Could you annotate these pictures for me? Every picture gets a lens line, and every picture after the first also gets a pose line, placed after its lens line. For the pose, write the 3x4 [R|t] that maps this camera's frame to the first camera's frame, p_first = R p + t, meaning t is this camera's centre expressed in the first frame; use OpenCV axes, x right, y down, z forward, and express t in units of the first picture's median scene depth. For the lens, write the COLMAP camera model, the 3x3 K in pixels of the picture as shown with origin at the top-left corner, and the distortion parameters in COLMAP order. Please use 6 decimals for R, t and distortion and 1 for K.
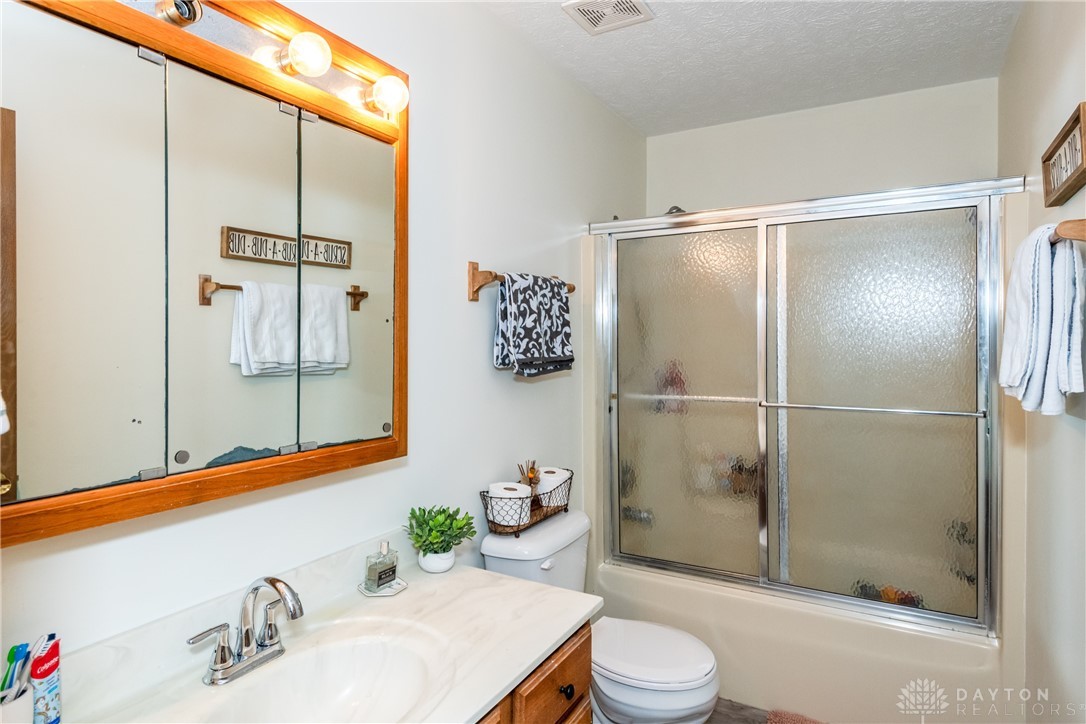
lens RADIAL K [[622.8, 0, 542.0], [0, 622.8, 366.0], [0, 0, 1]] dist [0.041527, -0.025693]
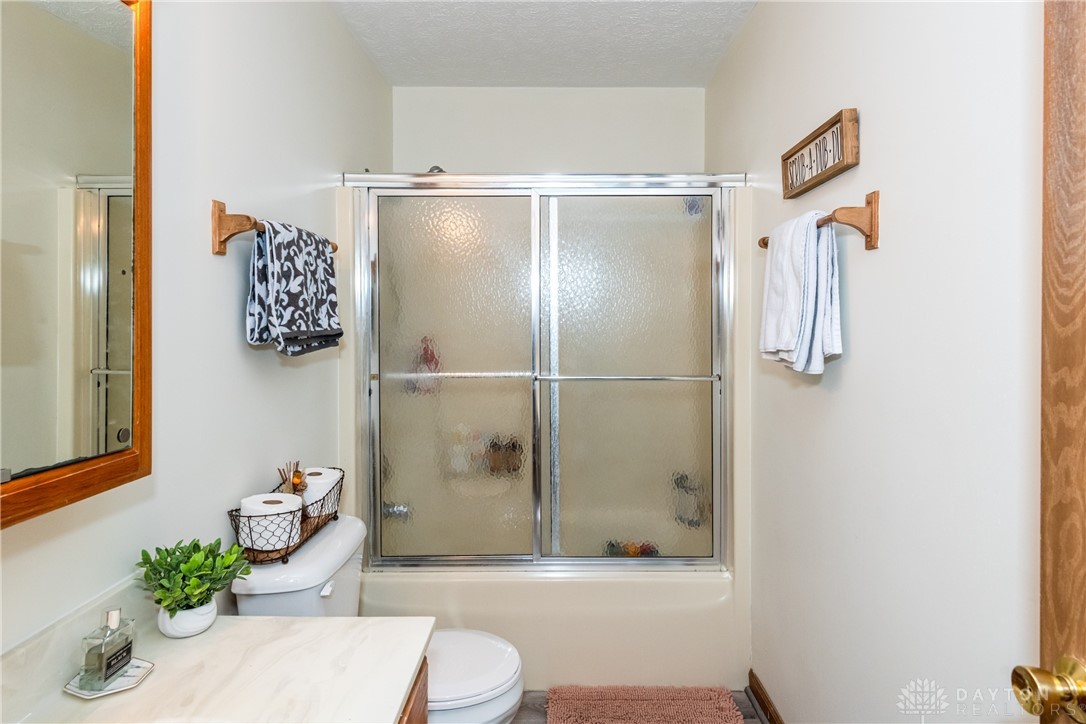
lens RADIAL K [[635.5, 0, 536.6], [0, 635.5, 343.7], [0, 0, 1]] dist [0.044869, -0.030742]
pose [[0.869386, -0.016607, 0.493855, -0.157384], [0.018773, 0.999824, 0.000573, 0.007791], [-0.493777, 0.008773, 0.869544, 0.151974]]
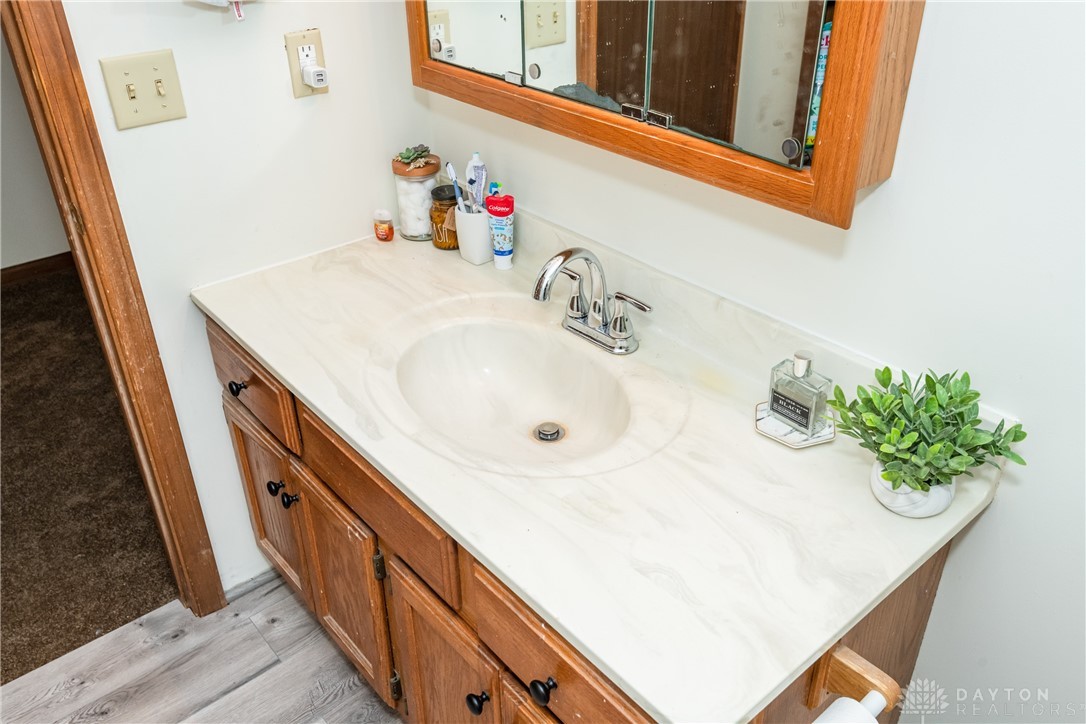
lens RADIAL K [[875.6, 0, 527.7], [0, 875.6, 340.9], [0, 0, 1]] dist [0.047883, -0.005015]
pose [[-0.339323, 0.484993, -0.806004, 0.362032], [-0.016723, 0.853595, 0.520669, -0.103729], [0.940521, 0.190154, -0.281534, 0.801887]]
